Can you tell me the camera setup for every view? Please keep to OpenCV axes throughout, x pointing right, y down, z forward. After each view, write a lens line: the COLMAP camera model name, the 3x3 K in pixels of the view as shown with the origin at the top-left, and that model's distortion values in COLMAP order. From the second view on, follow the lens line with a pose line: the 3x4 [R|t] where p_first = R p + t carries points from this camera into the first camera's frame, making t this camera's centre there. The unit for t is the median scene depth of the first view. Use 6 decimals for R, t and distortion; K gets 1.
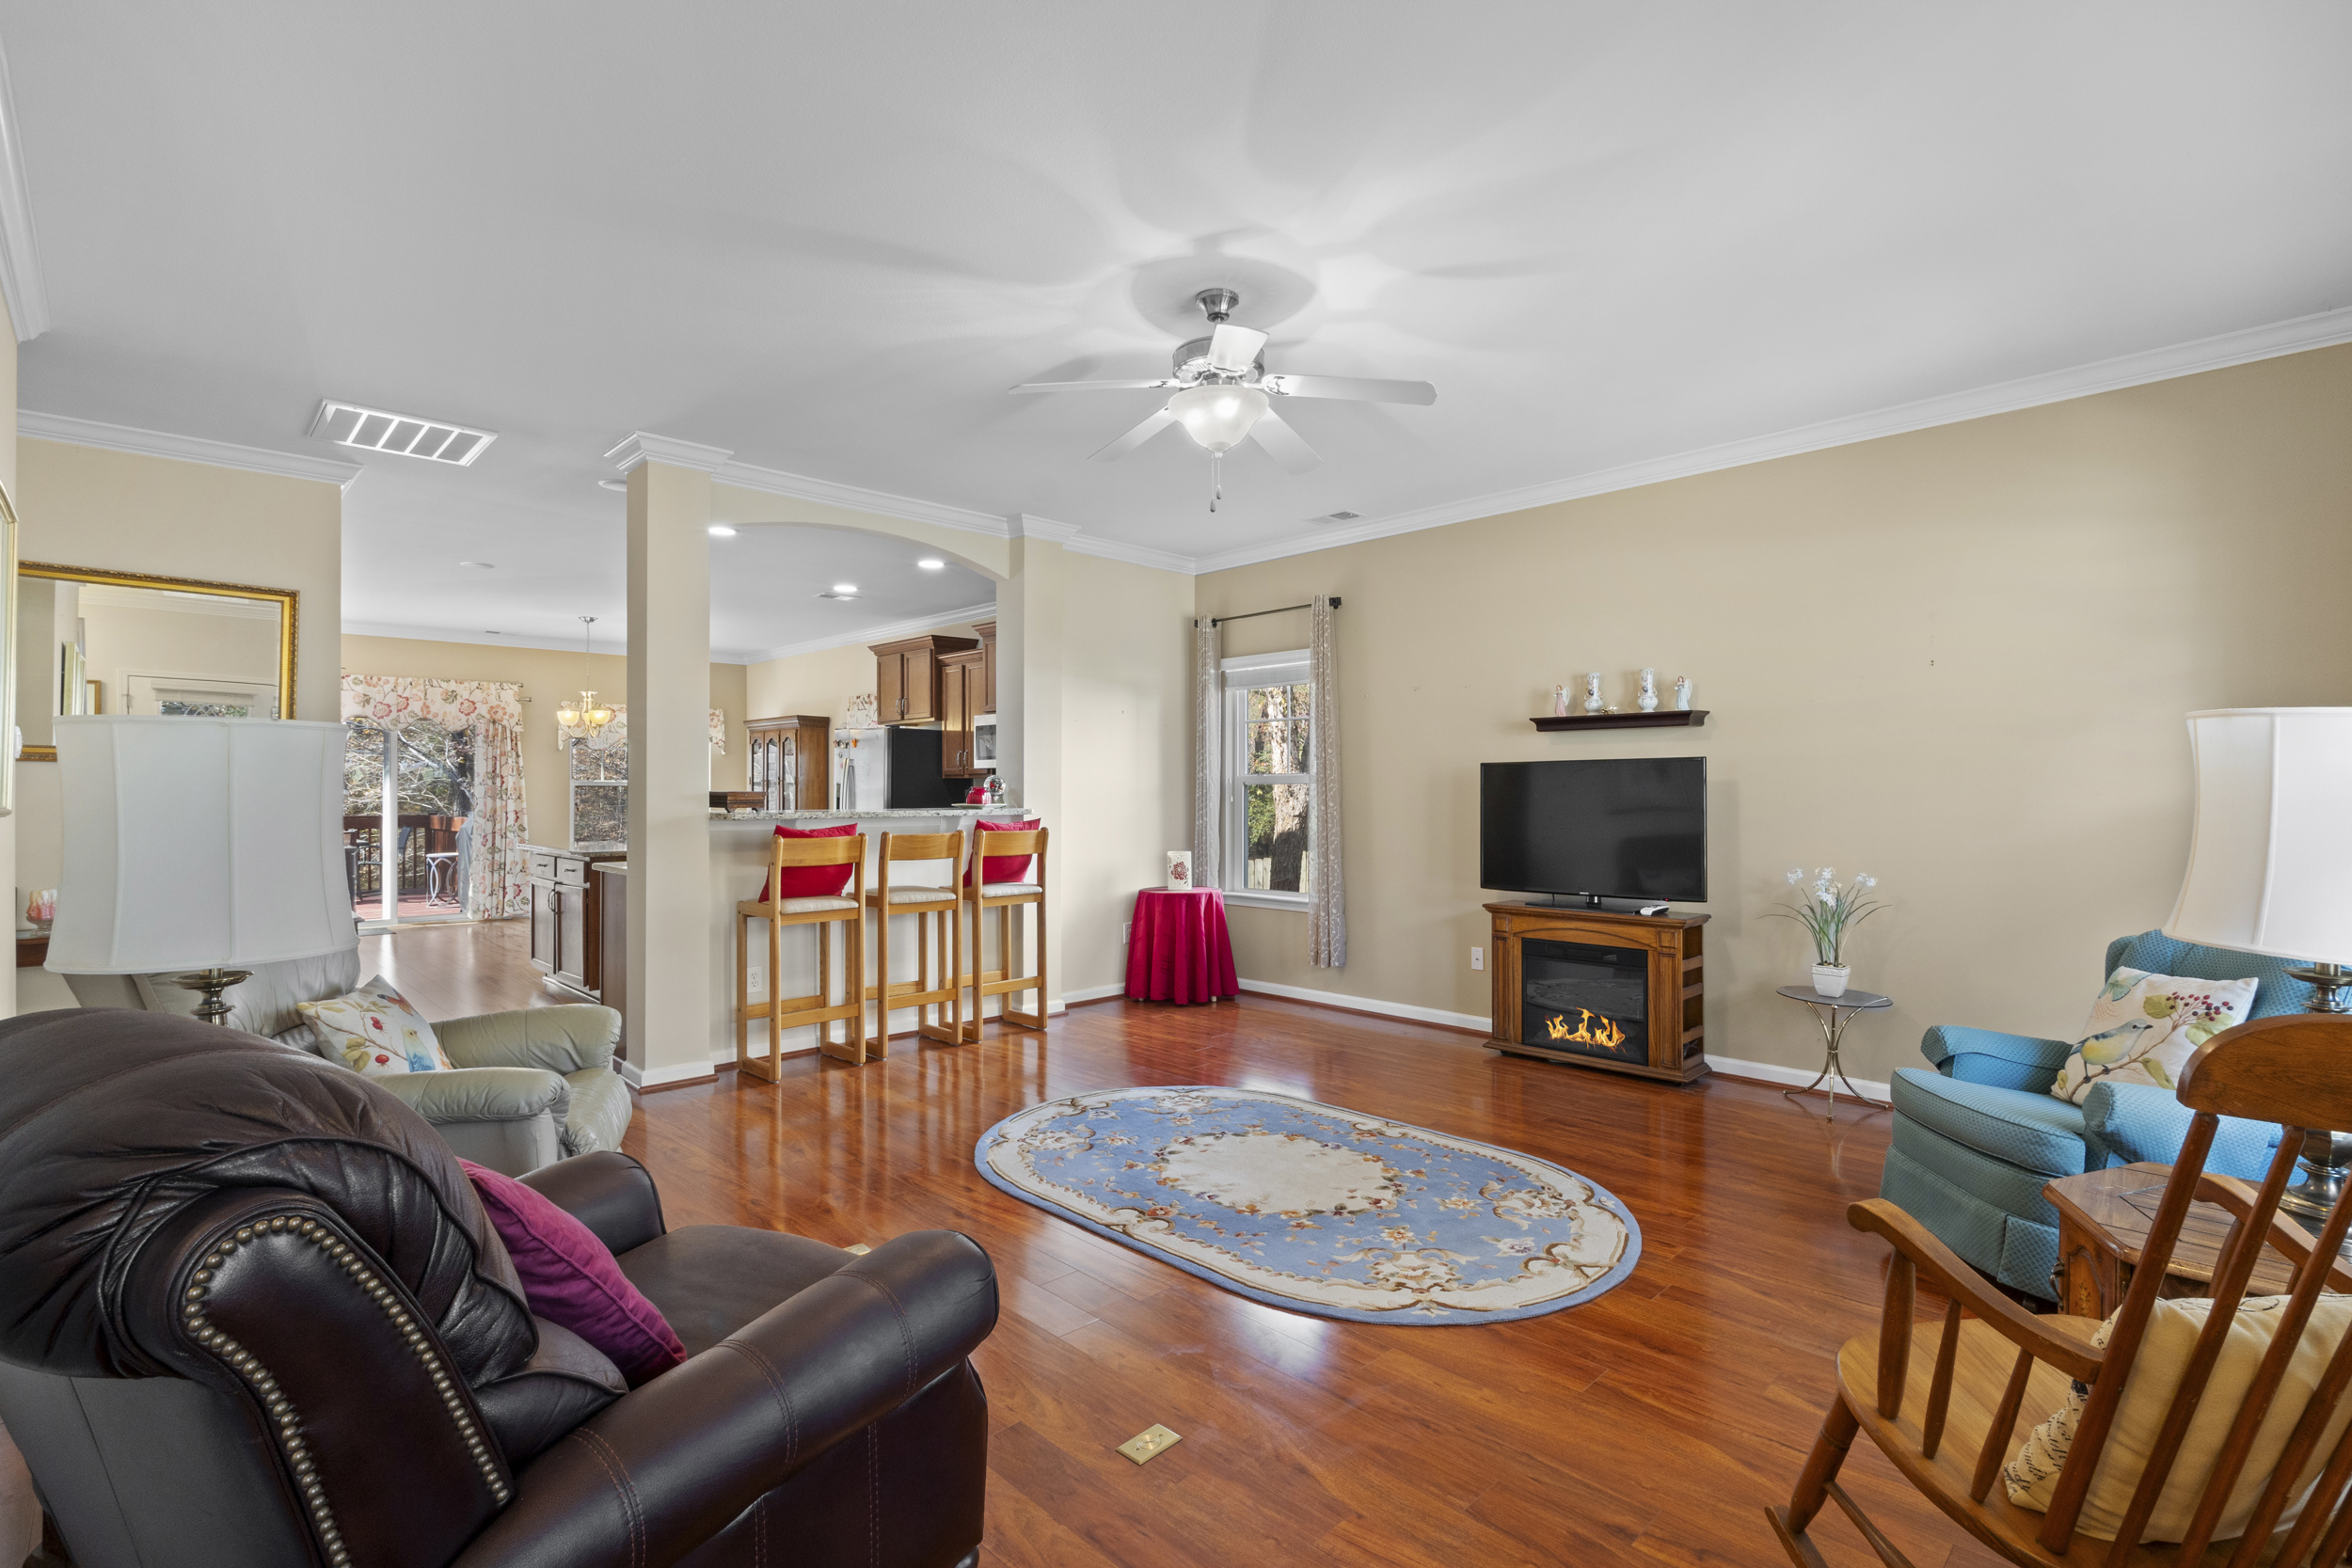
lens RADIAL K [[1075.3, 0, 1174.6], [0, 1075.3, 789.1], [0, 0, 1]] dist [-0.004248, 0.000066]
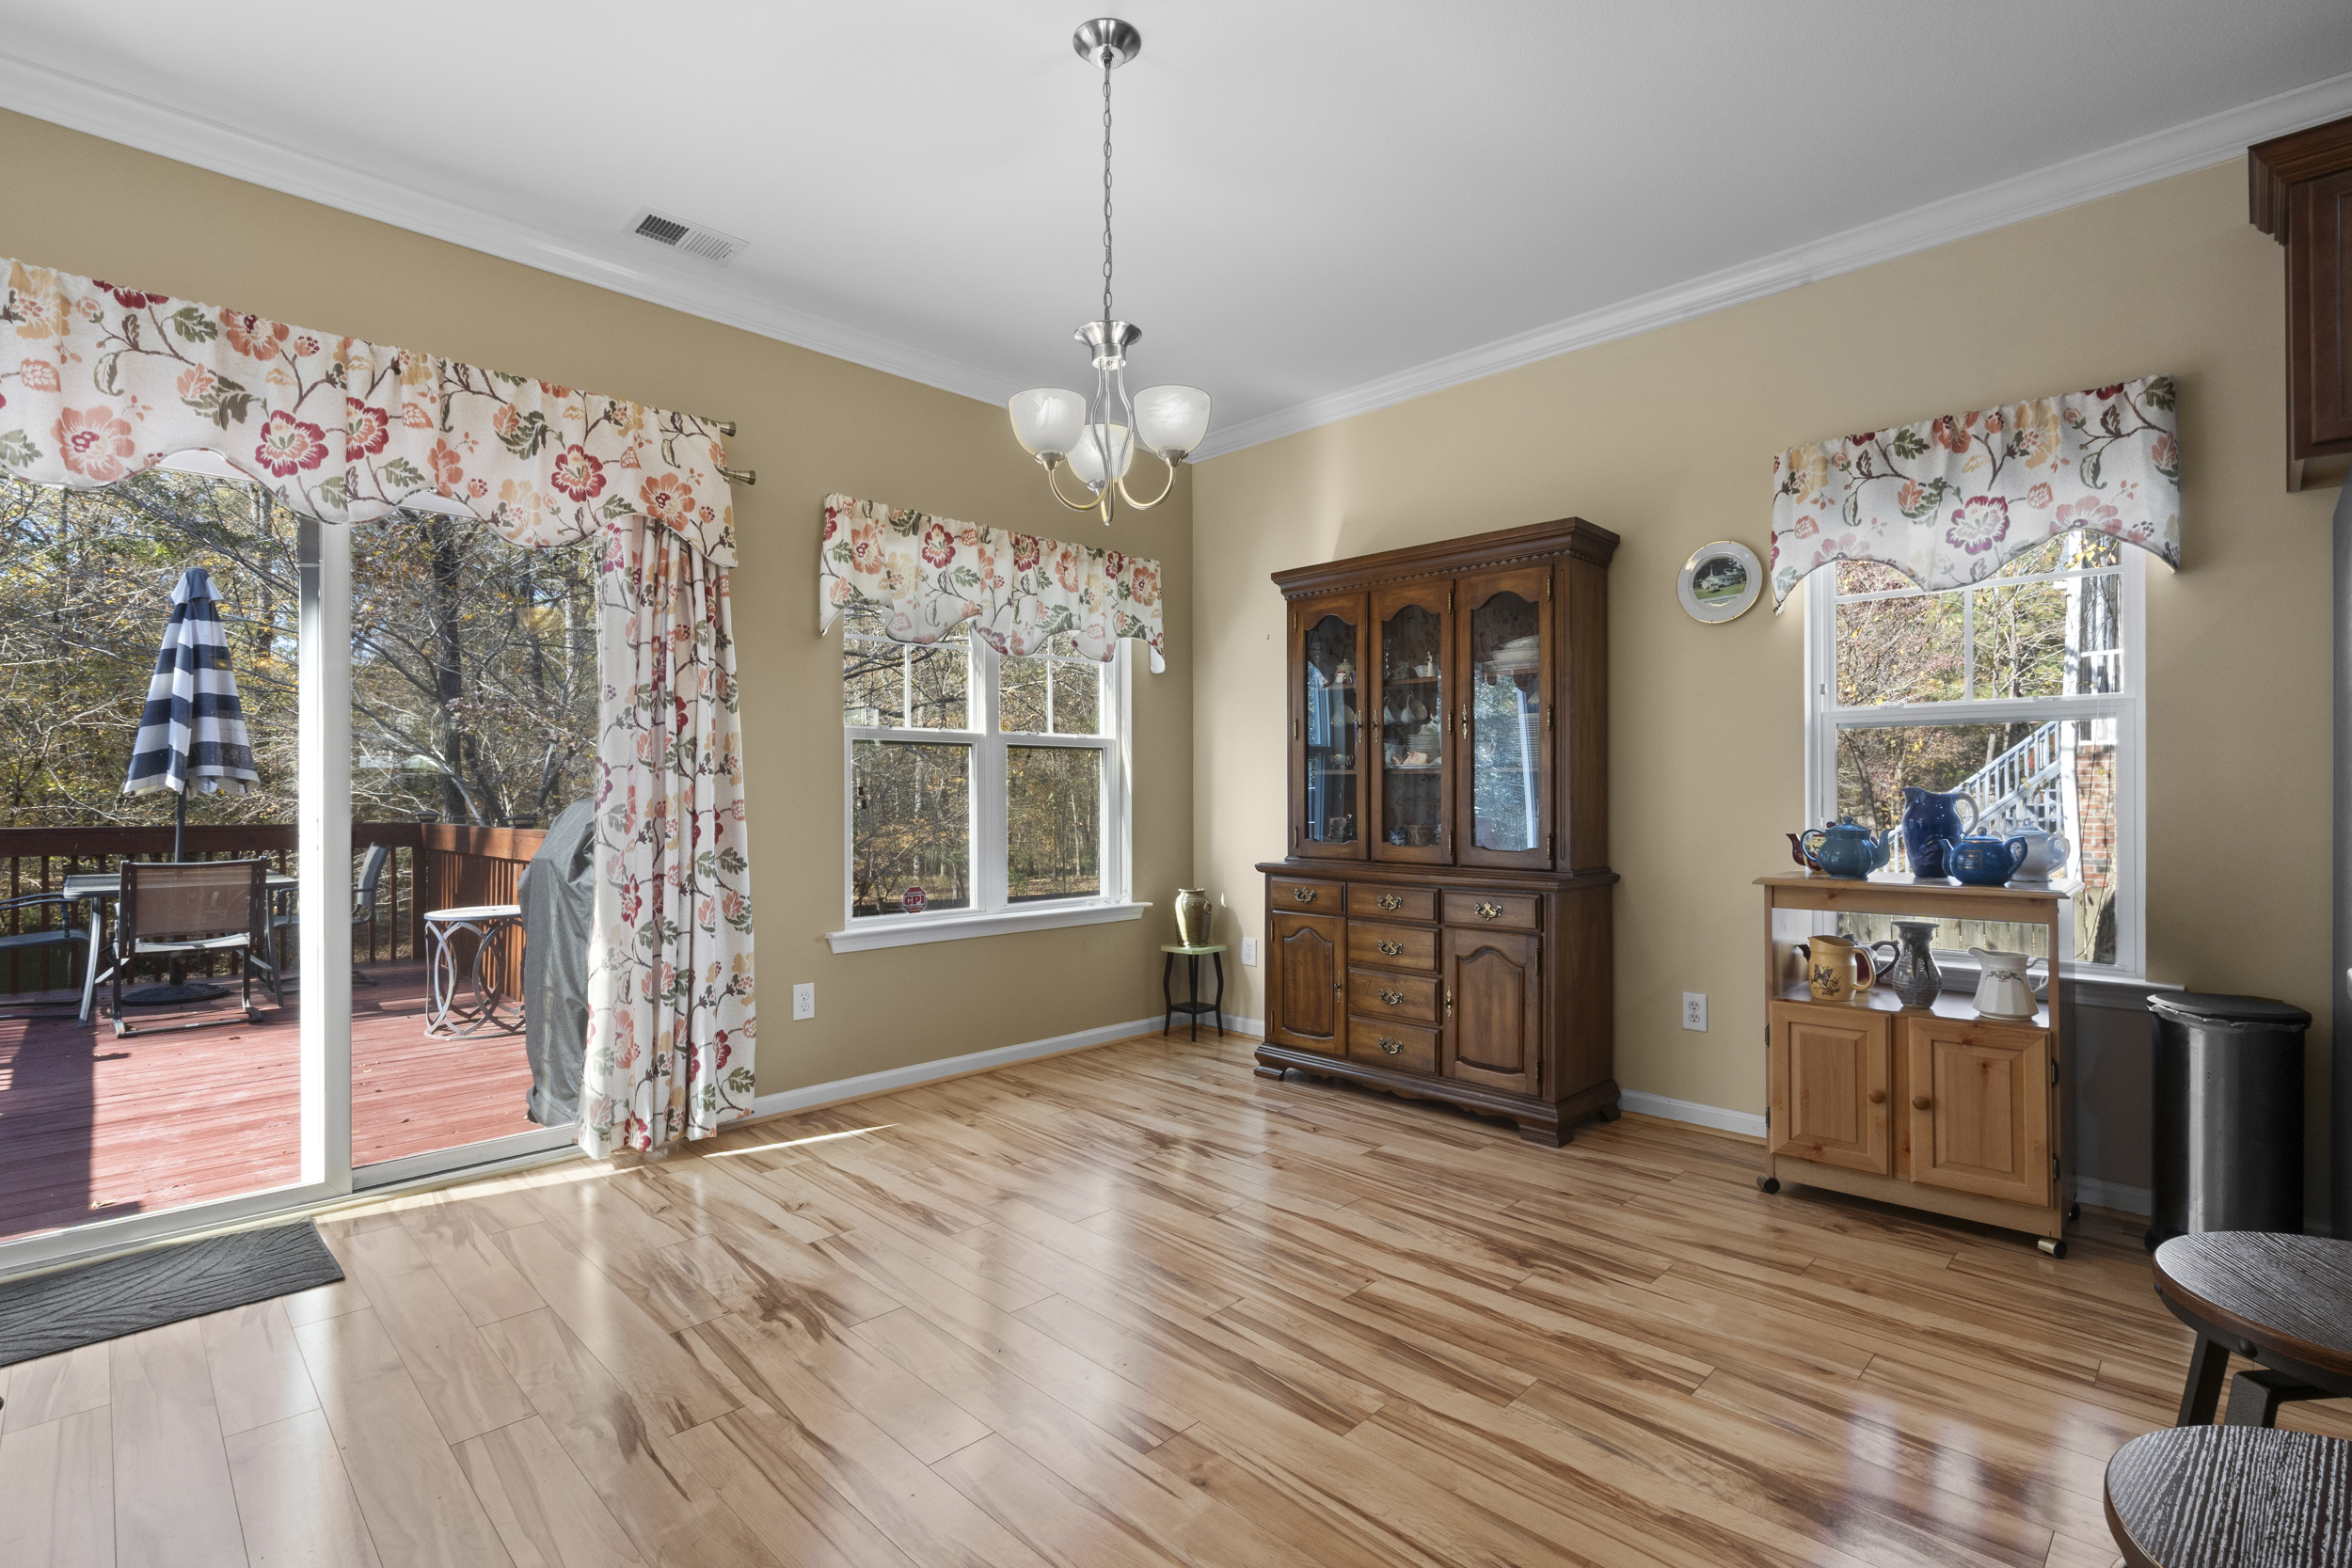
lens RADIAL K [[1085.0, 0, 1180.7], [0, 1085.0, 790.8], [0, 0, 1]] dist [-0.007431, -0.000266]
pose [[0.999807, -0.003614, 0.019307, -0.512015], [0.003619, 0.999993, -0.000250, 0.016437], [-0.019306, 0.000320, 0.999814, 0.713378]]
